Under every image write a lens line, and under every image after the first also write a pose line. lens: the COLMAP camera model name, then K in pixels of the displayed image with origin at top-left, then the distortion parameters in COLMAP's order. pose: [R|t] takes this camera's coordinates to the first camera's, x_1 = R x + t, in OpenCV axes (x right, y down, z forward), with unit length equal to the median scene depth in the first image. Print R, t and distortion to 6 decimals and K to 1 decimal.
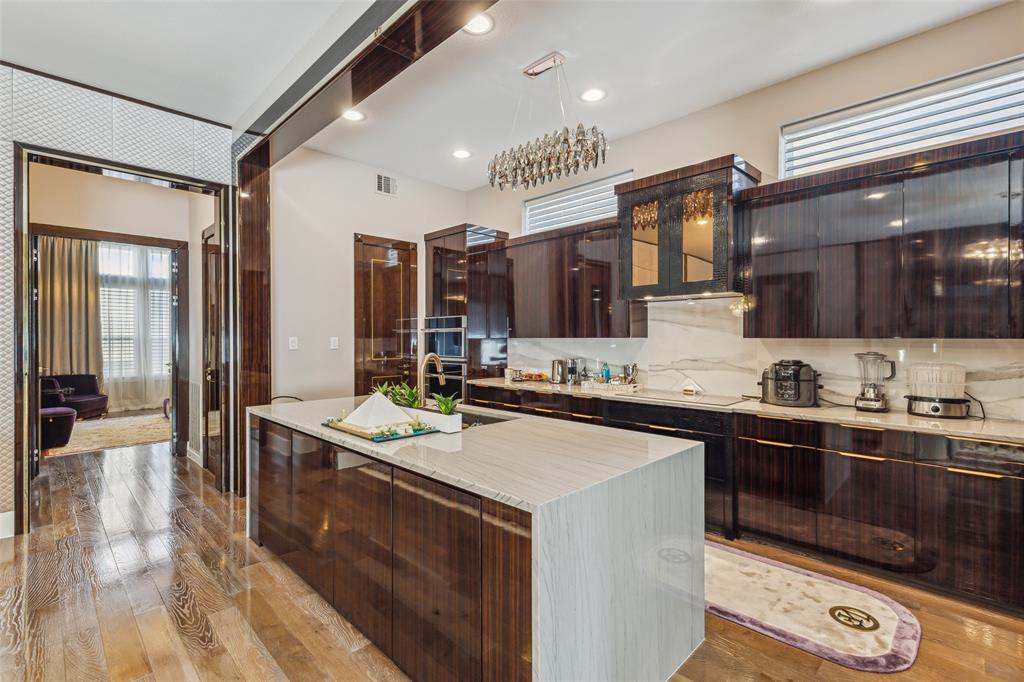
lens RADIAL K [[459.0, 0, 517.6], [0, 459.0, 342.3], [0, 0, 1]] dist [0.005127, 0.000232]
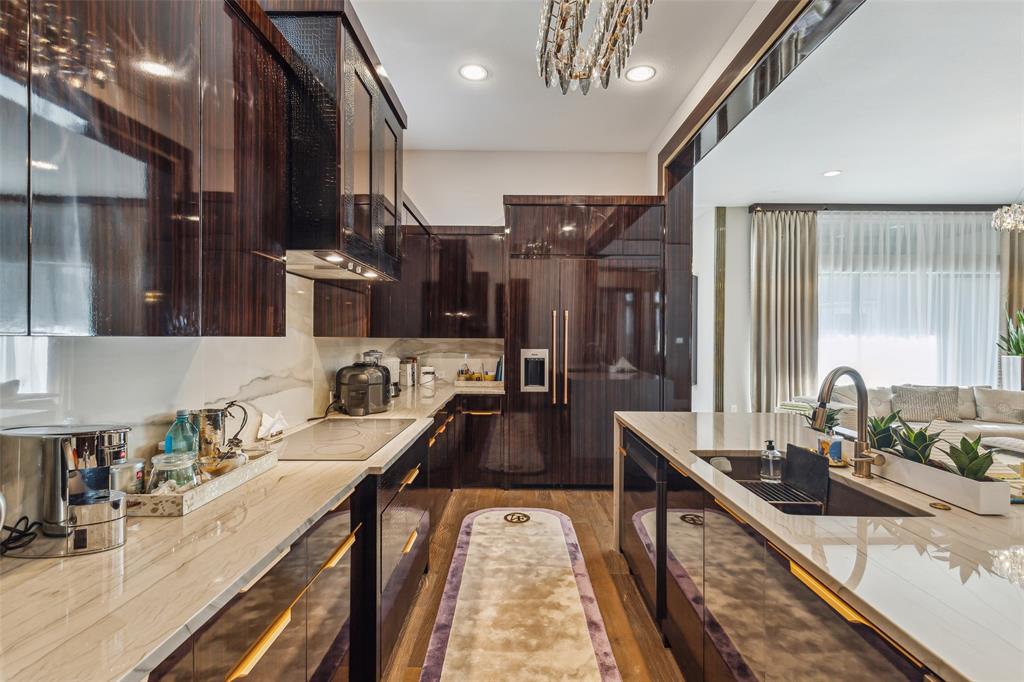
lens RADIAL K [[459.0, 0, 517.6], [0, 459.0, 342.3], [0, 0, 1]] dist [0.005127, 0.000232]
pose [[-0.695600, -0.015673, 0.718259, -0.211938], [-0.005241, 0.999846, 0.016742, -0.014145], [-0.718411, 0.007882, -0.695575, 1.141085]]
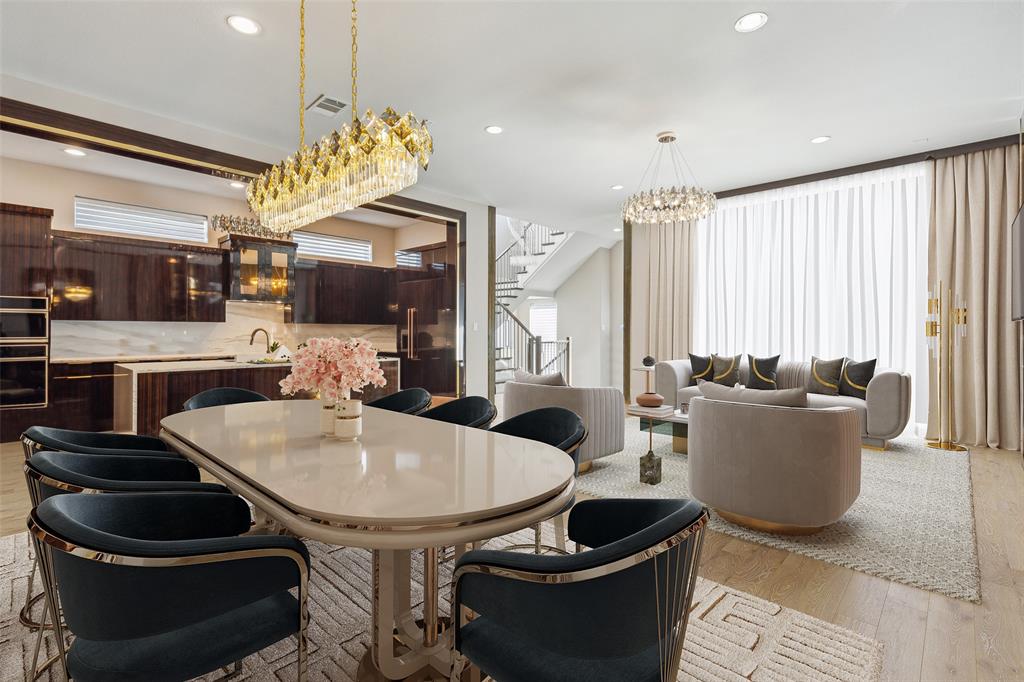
lens RADIAL K [[468.9, 0, 516.2], [0, 468.9, 335.5], [0, 0, 1]] dist [0.002985, -0.000074]
pose [[-0.005733, -0.016129, 0.999853, -1.497132], [0.003121, 0.999865, 0.016147, 0.014992], [-0.999979, 0.003213, -0.005682, -0.067130]]
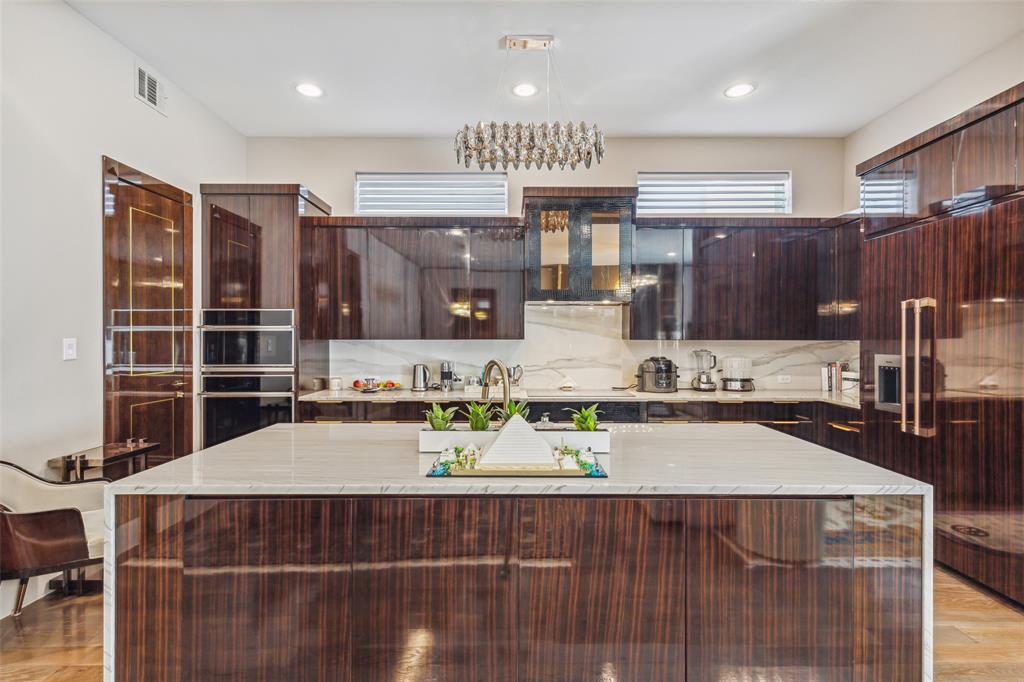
lens RADIAL K [[459.0, 0, 517.6], [0, 459.0, 342.3], [0, 0, 1]] dist [0.005127, 0.000232]
pose [[0.717041, -0.004118, 0.697019, -0.469569], [0.006486, 0.999979, -0.000764, -0.002965], [-0.697001, 0.005069, 0.717052, 0.281987]]
